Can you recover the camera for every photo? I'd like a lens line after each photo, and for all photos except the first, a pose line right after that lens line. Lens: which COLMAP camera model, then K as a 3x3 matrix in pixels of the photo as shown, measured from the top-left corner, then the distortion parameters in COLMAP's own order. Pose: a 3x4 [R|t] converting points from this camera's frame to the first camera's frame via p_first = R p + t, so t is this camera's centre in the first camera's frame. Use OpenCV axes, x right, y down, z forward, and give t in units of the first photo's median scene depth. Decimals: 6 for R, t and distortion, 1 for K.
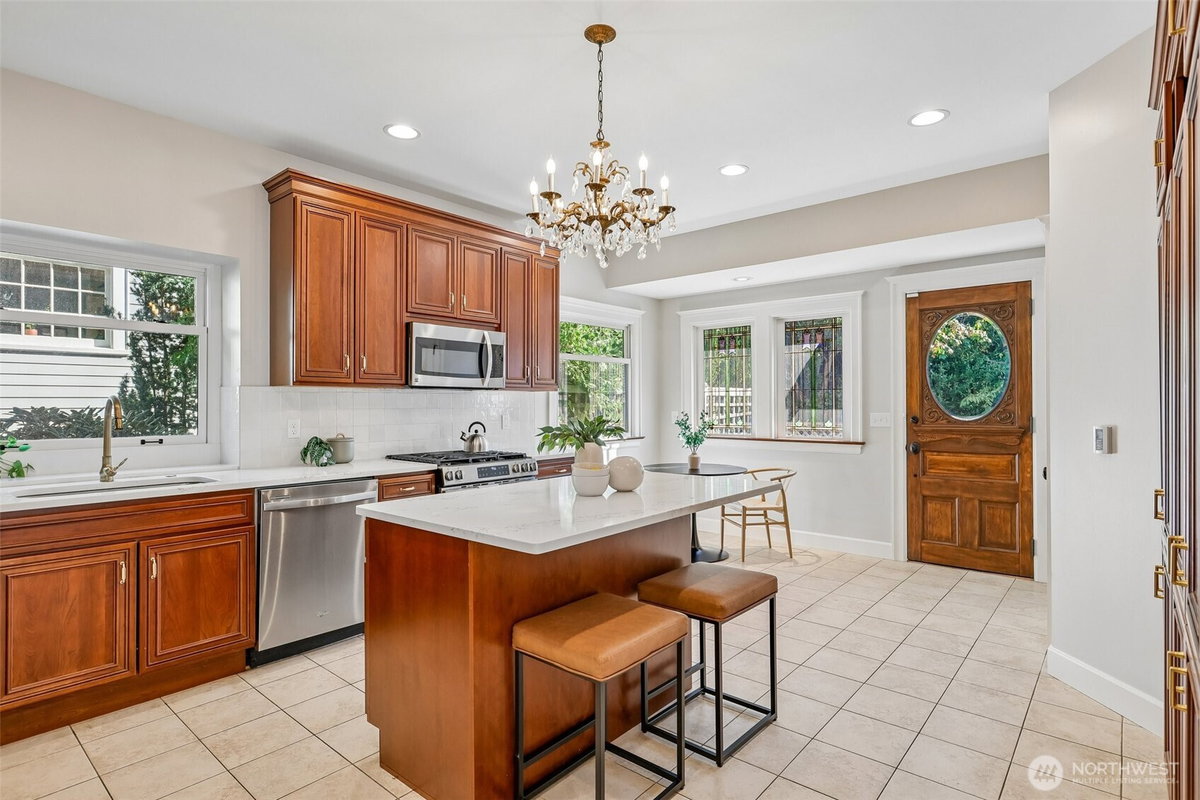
lens RADIAL K [[616.7, 0, 601.2], [0, 616.7, 397.7], [0, 0, 1]] dist [-0.002081, 0.000135]
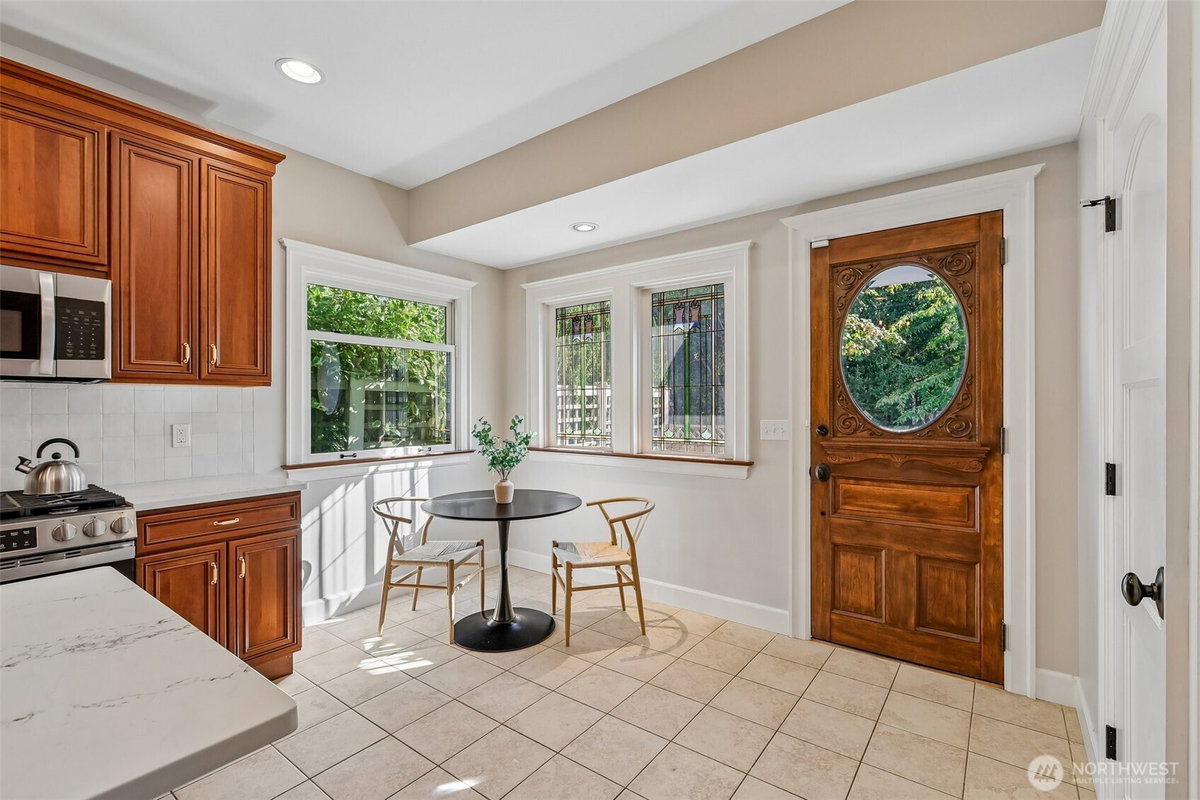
lens RADIAL K [[531.6, 0, 602.5], [0, 531.6, 403.8], [0, 0, 1]] dist [-0.000792, 0.001022]
pose [[0.998242, 0.001119, 0.059253, 0.237362], [-0.001572, 0.999970, 0.007592, 0.002733], [-0.059243, -0.007672, 0.998214, 0.440432]]
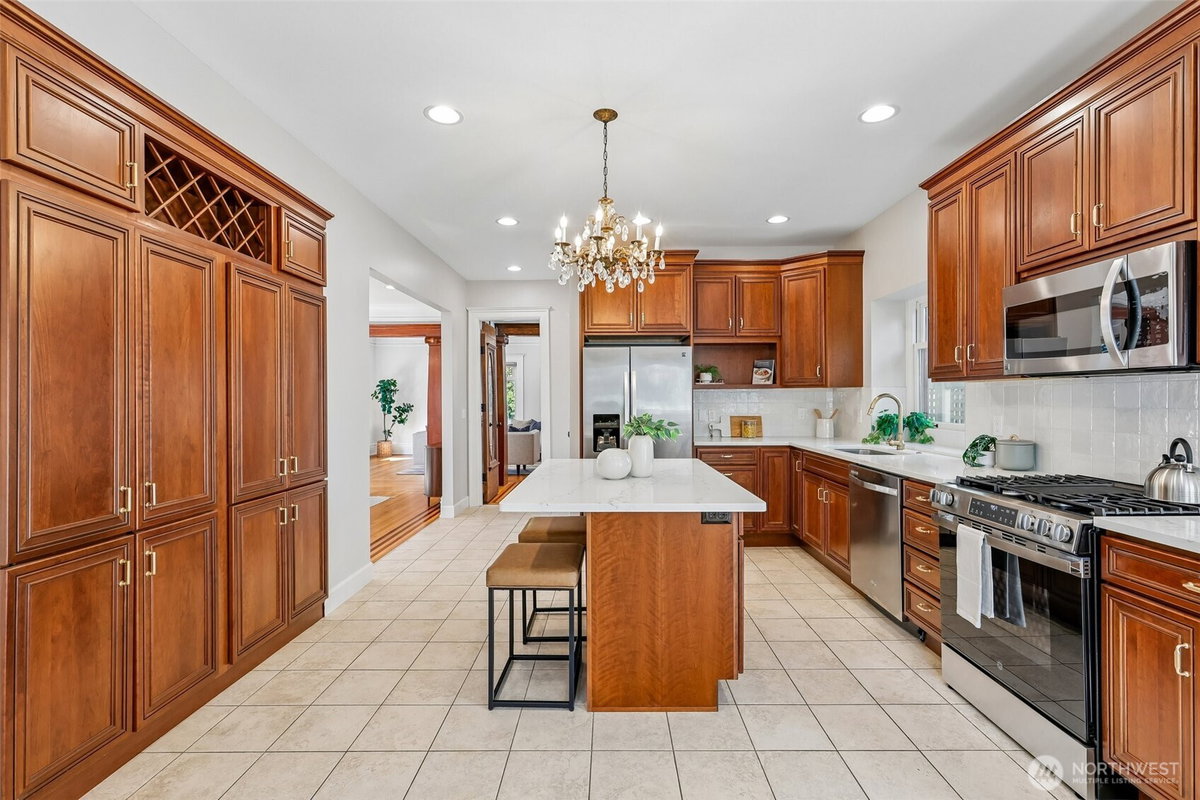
lens RADIAL K [[531.6, 0, 604.6], [0, 531.6, 394.5], [0, 0, 1]] dist [-0.000792, 0.001022]
pose [[-0.765409, 0.001953, -0.643541, 0.365003], [0.005654, 0.999977, -0.003690, 0.003554], [0.643519, -0.006463, -0.765403, 0.927794]]
